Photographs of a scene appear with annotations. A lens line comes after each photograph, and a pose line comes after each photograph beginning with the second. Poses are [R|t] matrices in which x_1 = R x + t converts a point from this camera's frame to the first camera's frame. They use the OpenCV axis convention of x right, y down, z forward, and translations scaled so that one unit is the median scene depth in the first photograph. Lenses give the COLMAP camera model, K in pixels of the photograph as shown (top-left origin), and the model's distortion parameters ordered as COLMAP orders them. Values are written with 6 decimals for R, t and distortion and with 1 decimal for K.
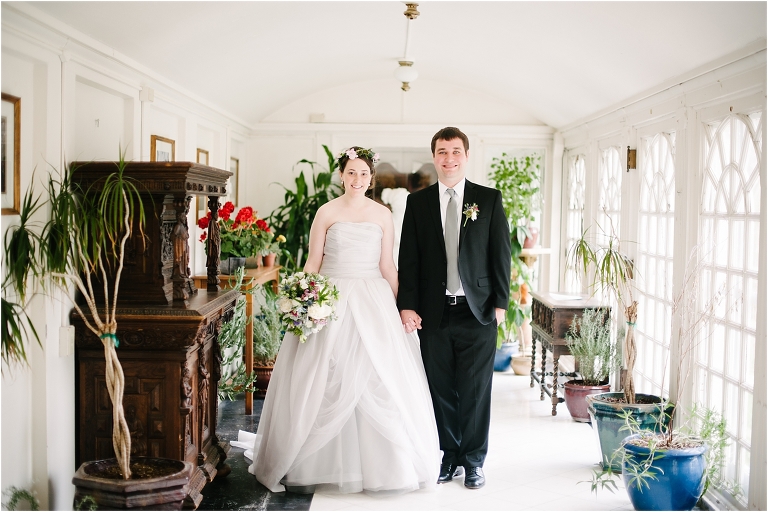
lens RADIAL K [[1112.1, 0, 384.0], [0, 1112.1, 256.0], [0, 0, 1]] dist [-0.128356, 0.040786]
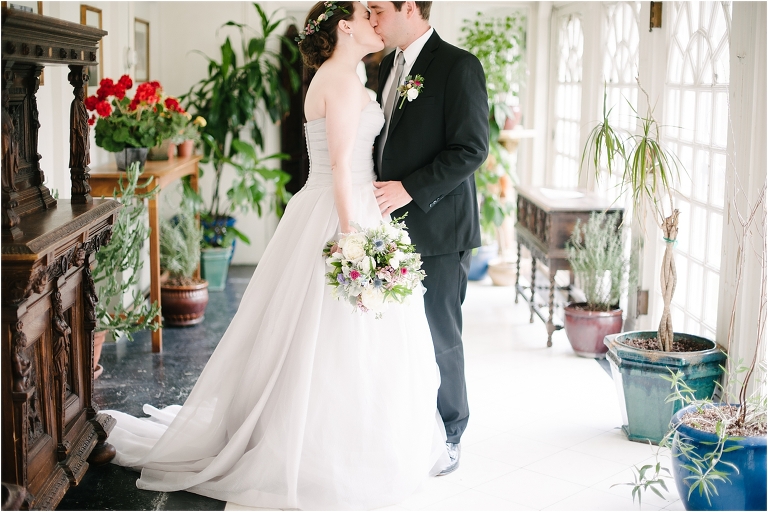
lens RADIAL K [[1134.2, 0, 384.0], [0, 1134.2, 256.0], [0, 0, 1]] dist [-0.126287, 0.023021]
pose [[0.999153, -0.012054, 0.039335, 0.005916], [0.007701, 0.994014, 0.108986, -0.007885], [-0.040413, -0.108590, 0.993265, 0.212906]]
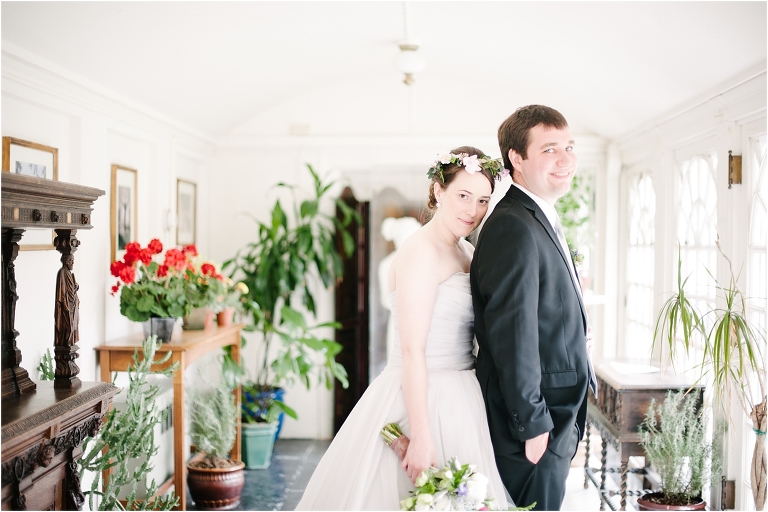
lens RADIAL K [[1112.1, 0, 384.0], [0, 1112.1, 256.0], [0, 0, 1]] dist [-0.128356, 0.040786]
pose [[0.999480, -0.009003, -0.030967, 0.027656], [0.007999, 0.999443, -0.032386, -0.013760], [0.031241, 0.032121, 0.998996, 0.301048]]
